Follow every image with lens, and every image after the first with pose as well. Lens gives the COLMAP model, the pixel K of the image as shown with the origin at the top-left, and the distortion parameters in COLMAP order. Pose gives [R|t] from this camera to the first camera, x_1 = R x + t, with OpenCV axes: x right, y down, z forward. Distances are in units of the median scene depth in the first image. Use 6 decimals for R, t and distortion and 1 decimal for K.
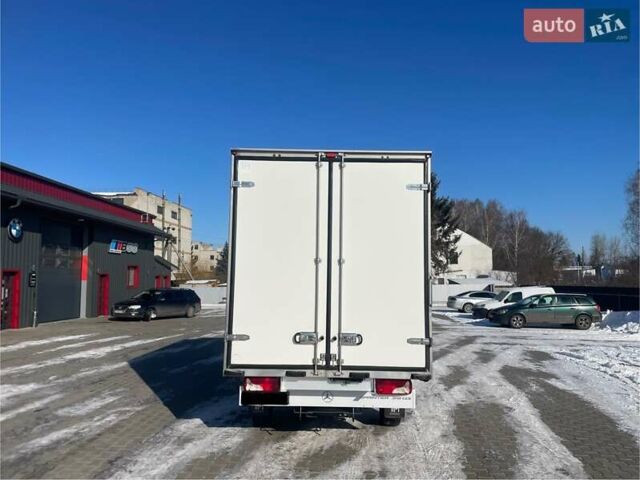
lens RADIAL K [[478.6, 0, 325.1], [0, 478.6, 236.7], [0, 0, 1]] dist [0.104874, -0.116754]
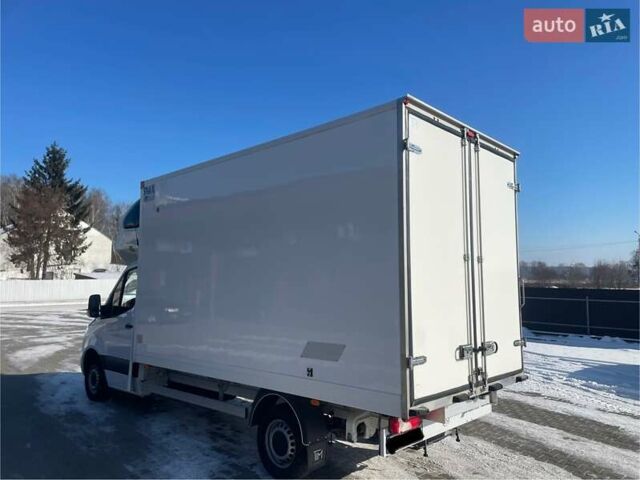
lens RADIAL K [[478.6, 0, 325.1], [0, 478.6, 236.7], [0, 0, 1]] dist [0.104874, -0.116754]
pose [[0.675865, 0.067751, 0.733905, -0.778587], [-0.077095, 0.996802, -0.021023, 0.049277], [-0.732982, -0.042372, 0.678927, 0.596175]]
